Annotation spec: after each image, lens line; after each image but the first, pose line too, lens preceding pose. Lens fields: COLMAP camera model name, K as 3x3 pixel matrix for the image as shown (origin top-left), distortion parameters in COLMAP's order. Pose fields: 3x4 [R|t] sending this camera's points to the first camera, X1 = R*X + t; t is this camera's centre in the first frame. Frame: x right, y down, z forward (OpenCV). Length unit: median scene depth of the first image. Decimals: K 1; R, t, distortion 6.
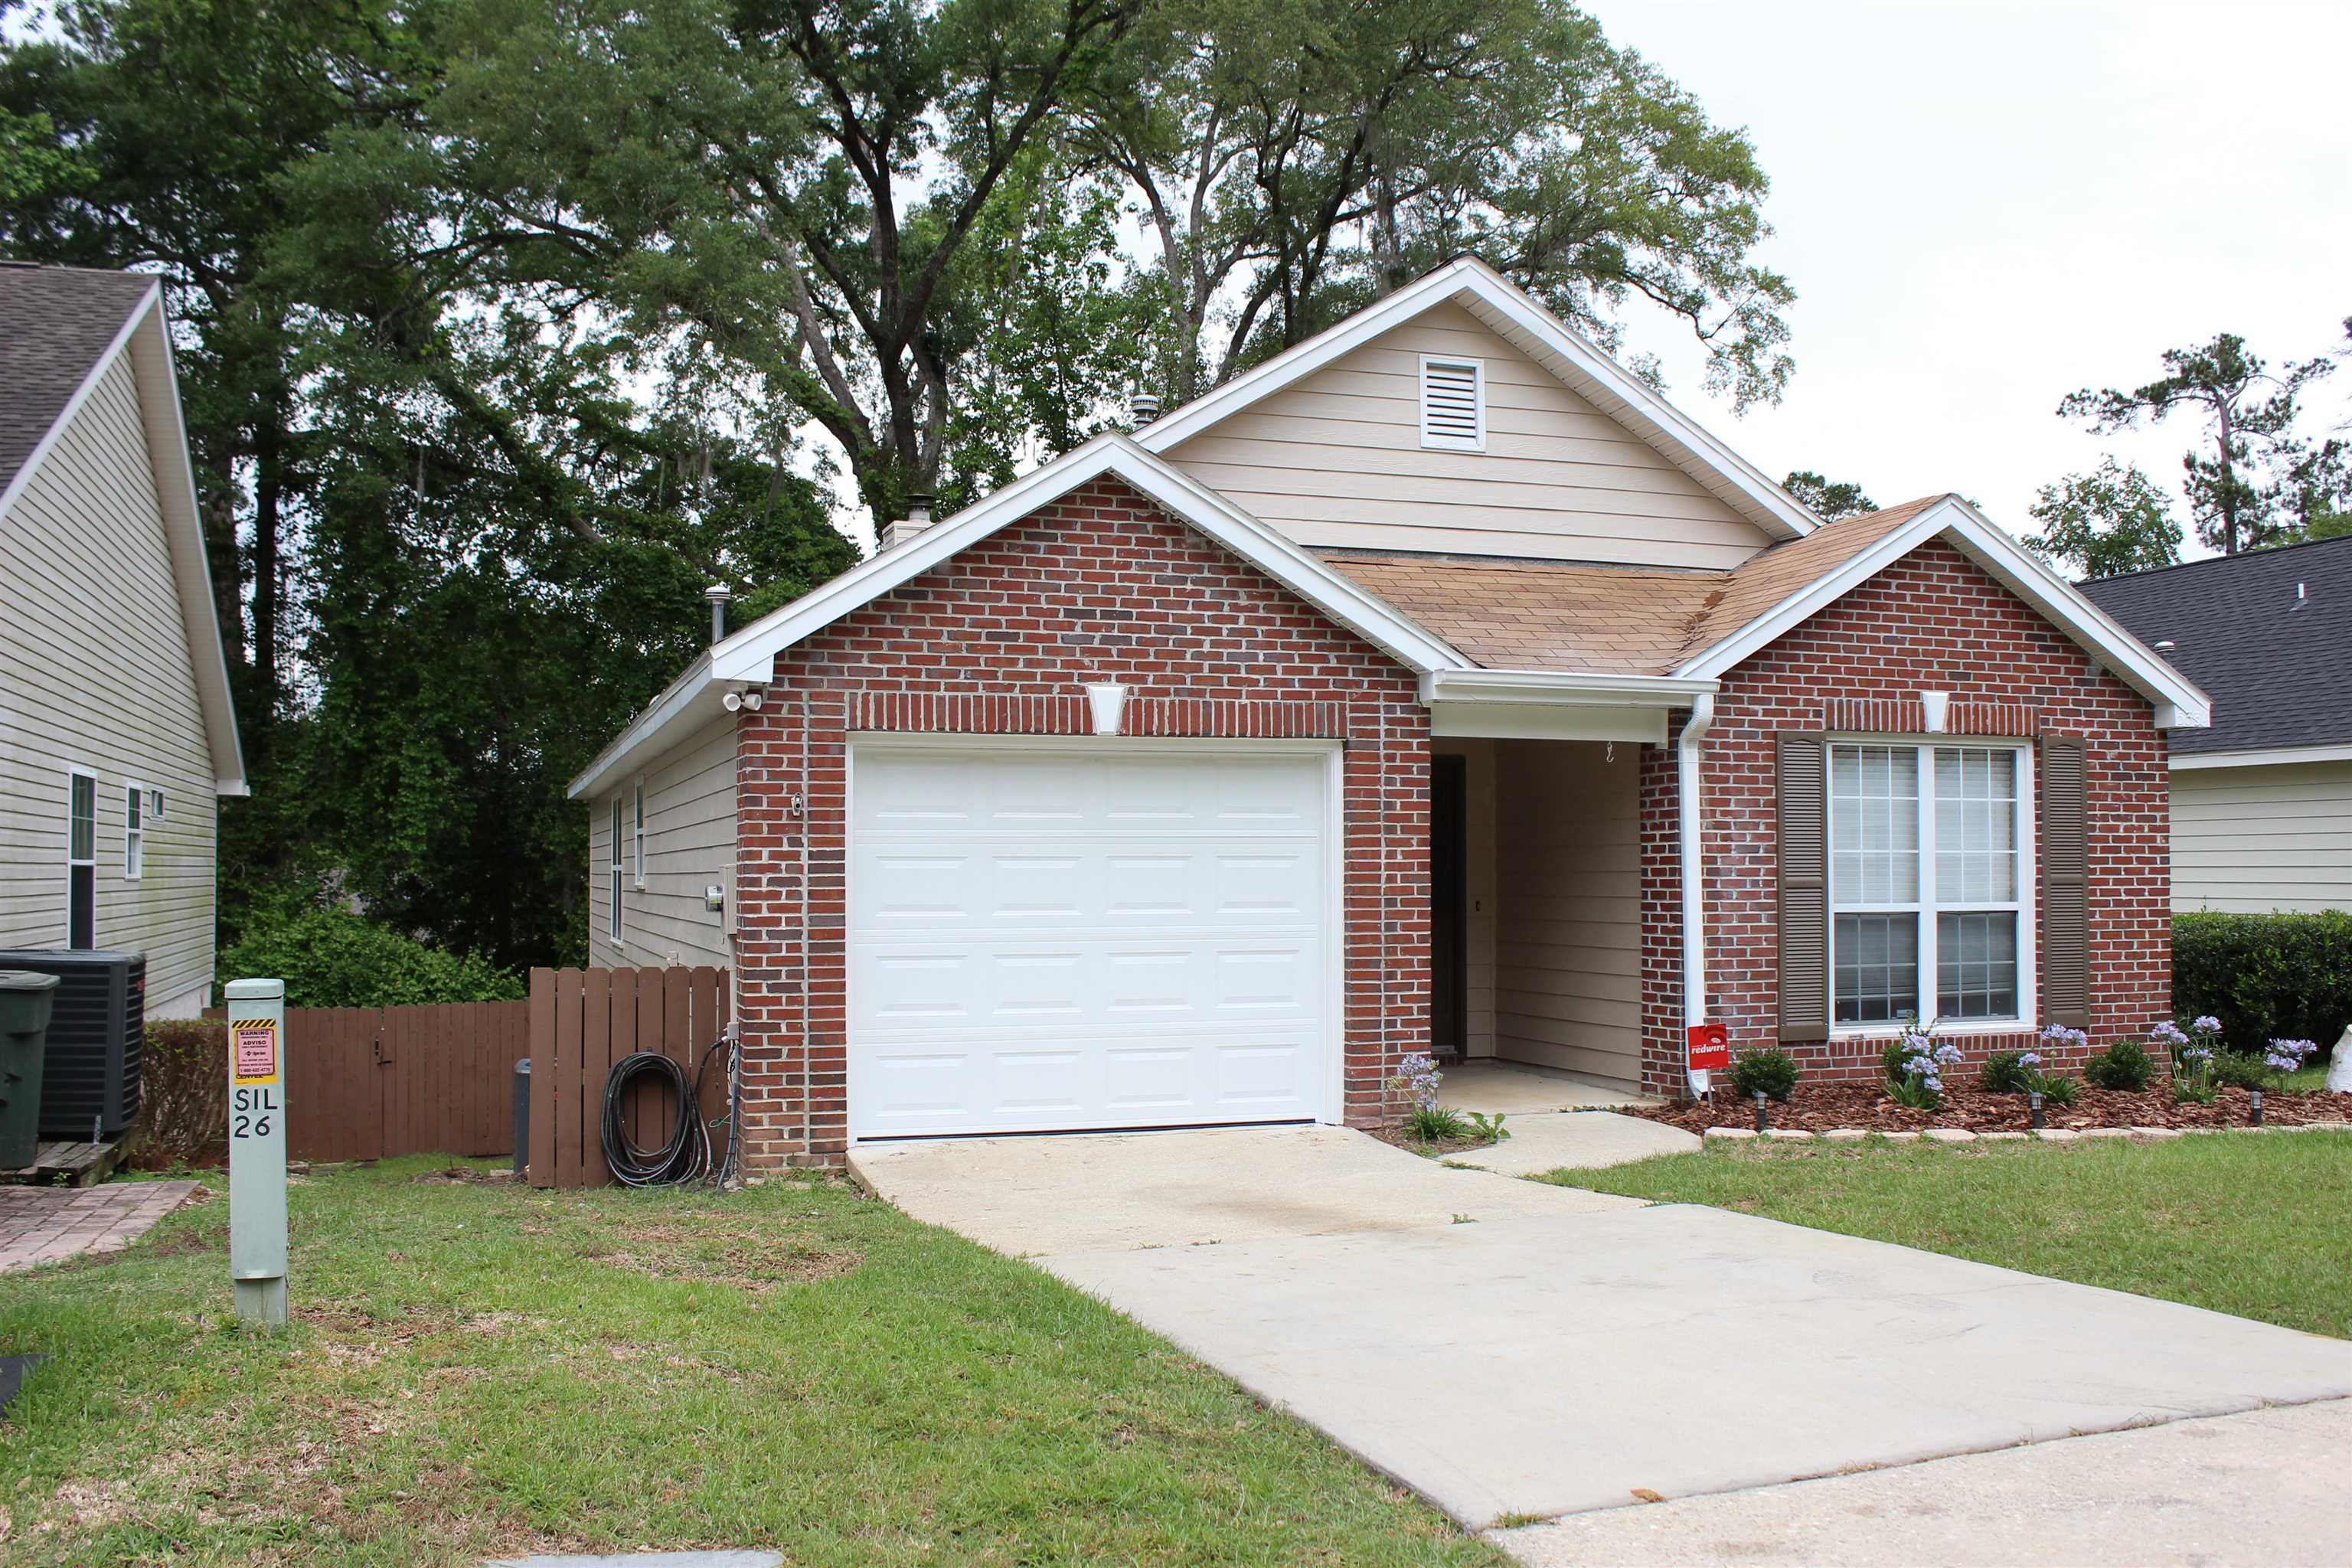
lens RADIAL K [[2026.7, 0, 1166.4], [0, 2026.7, 783.4], [0, 0, 1]] dist [-0.127205, 0.044387]
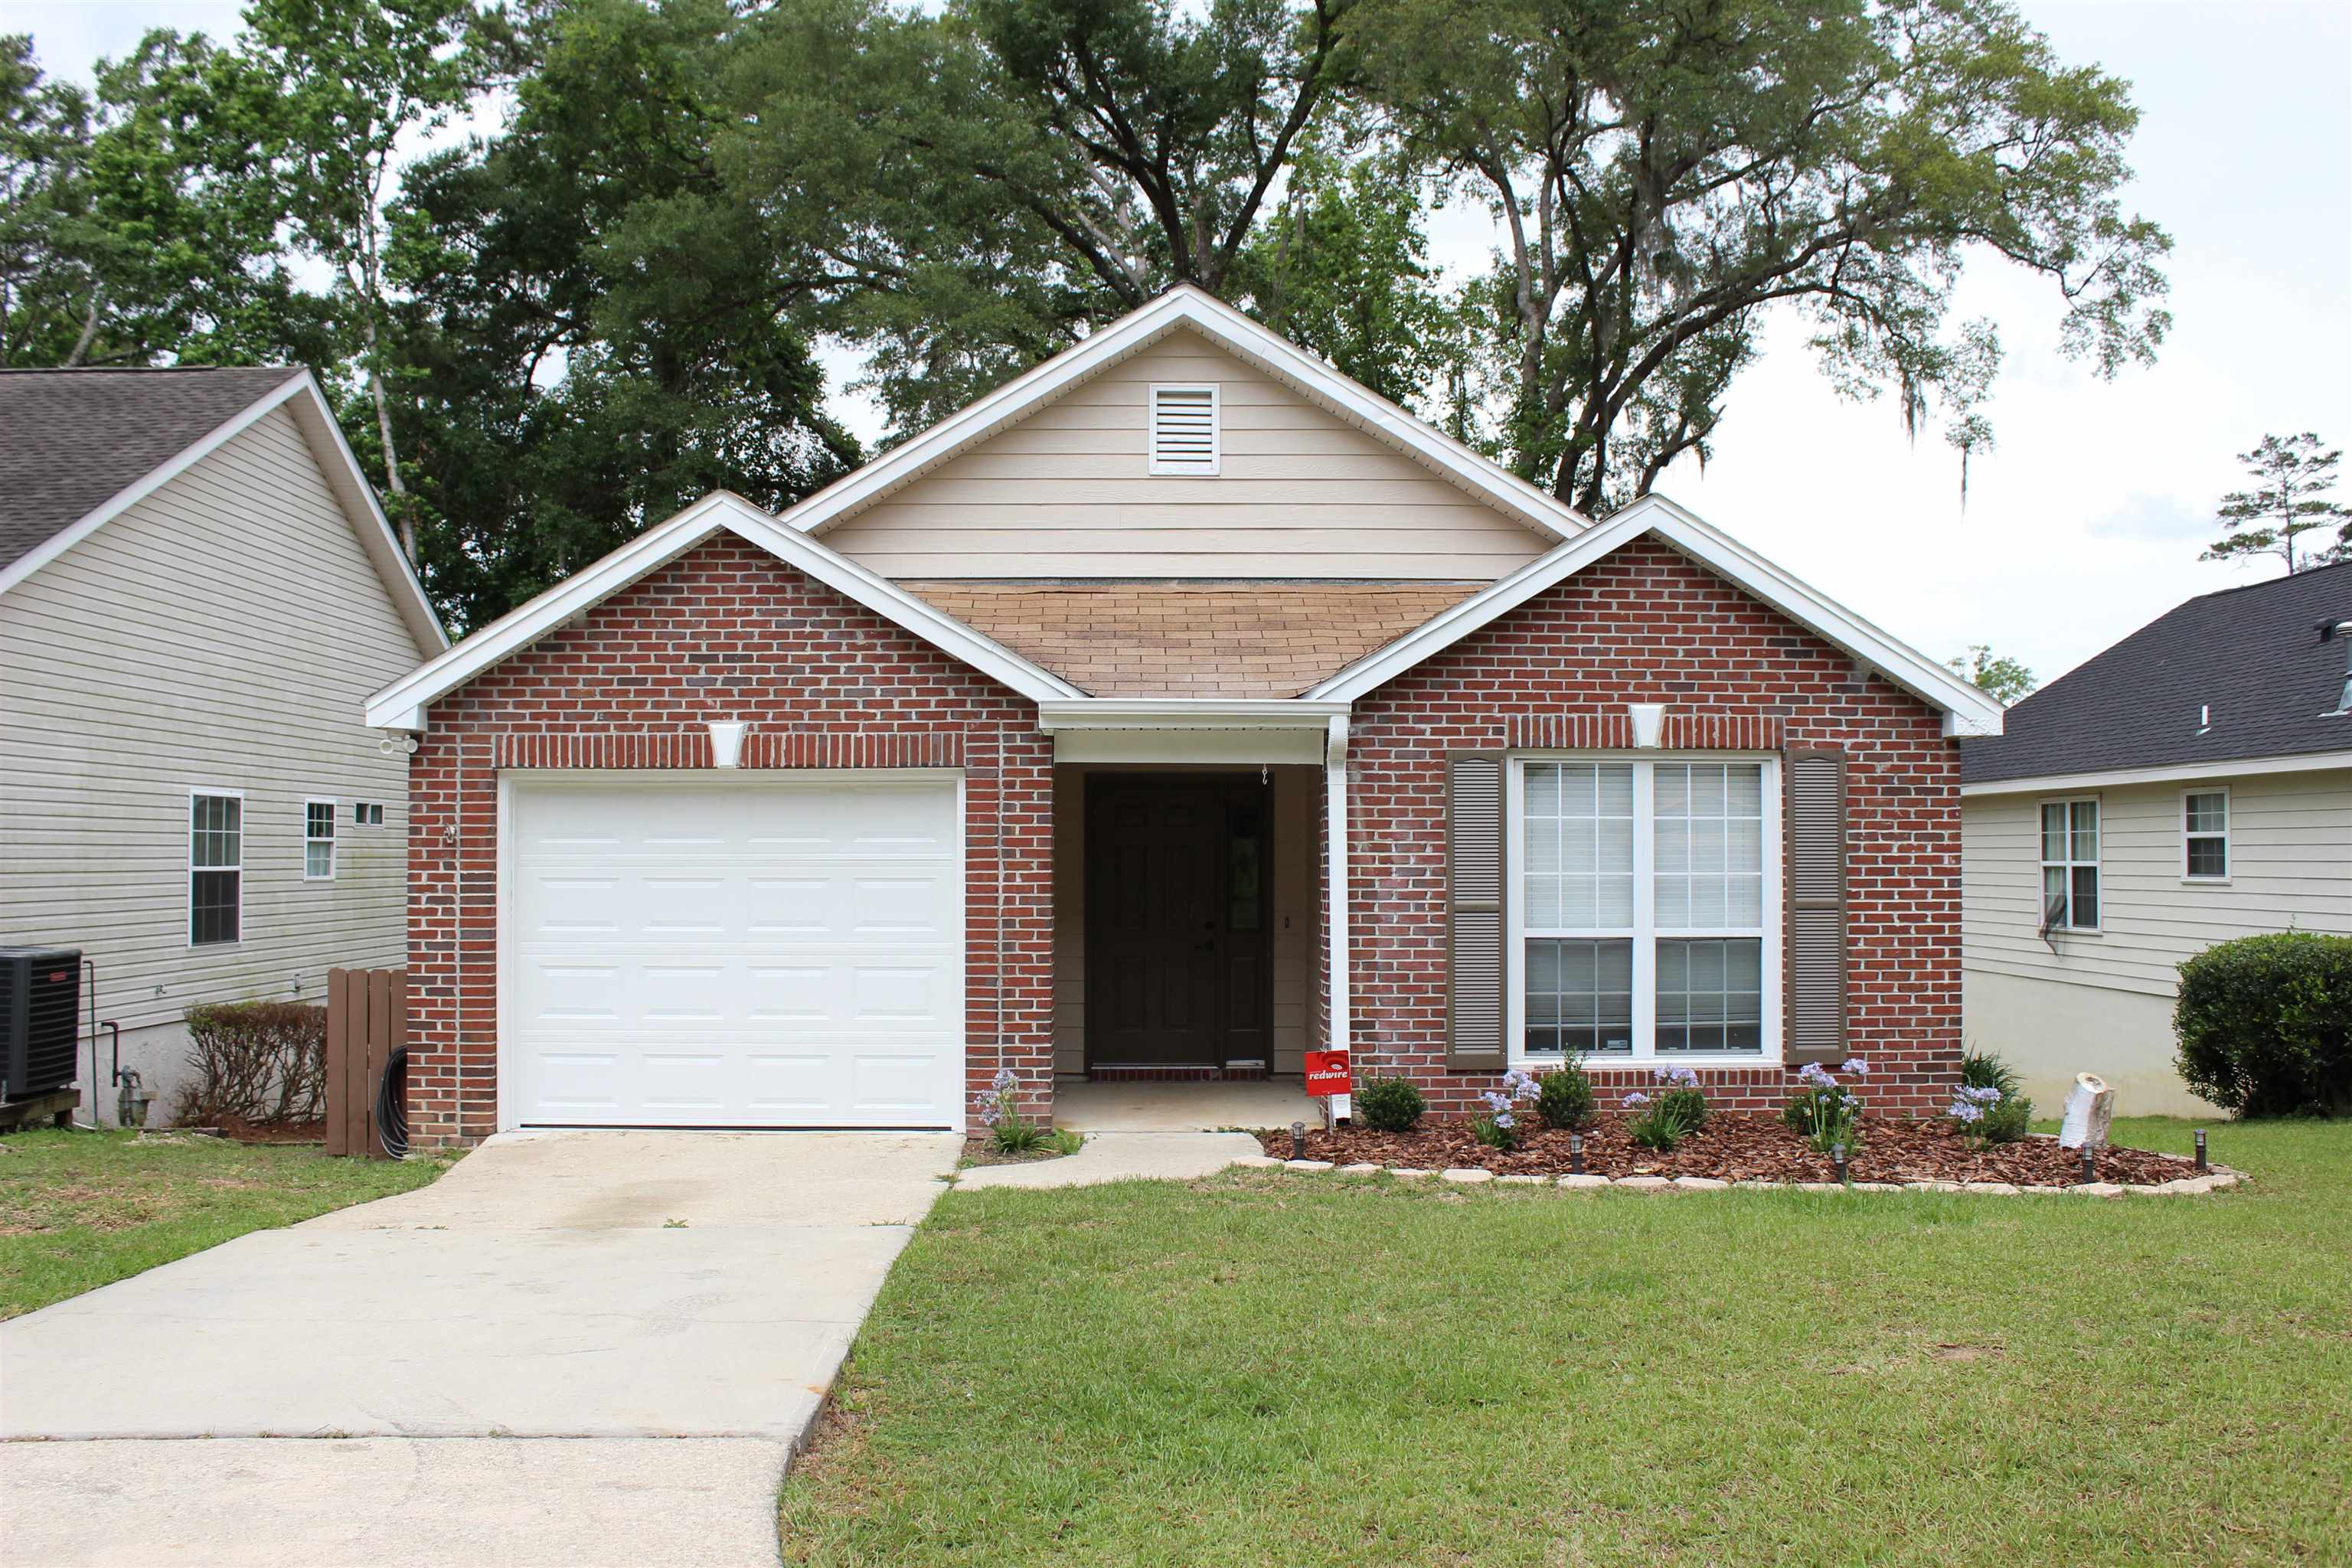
lens RADIAL K [[2026.7, 0, 1158.0], [0, 2026.7, 792.9], [0, 0, 1]] dist [-0.127205, 0.044387]
pose [[0.956302, -0.008718, -0.292250, 0.462185], [0.011095, 0.999917, 0.006477, -0.013484], [0.292169, -0.009437, 0.956320, 0.022196]]
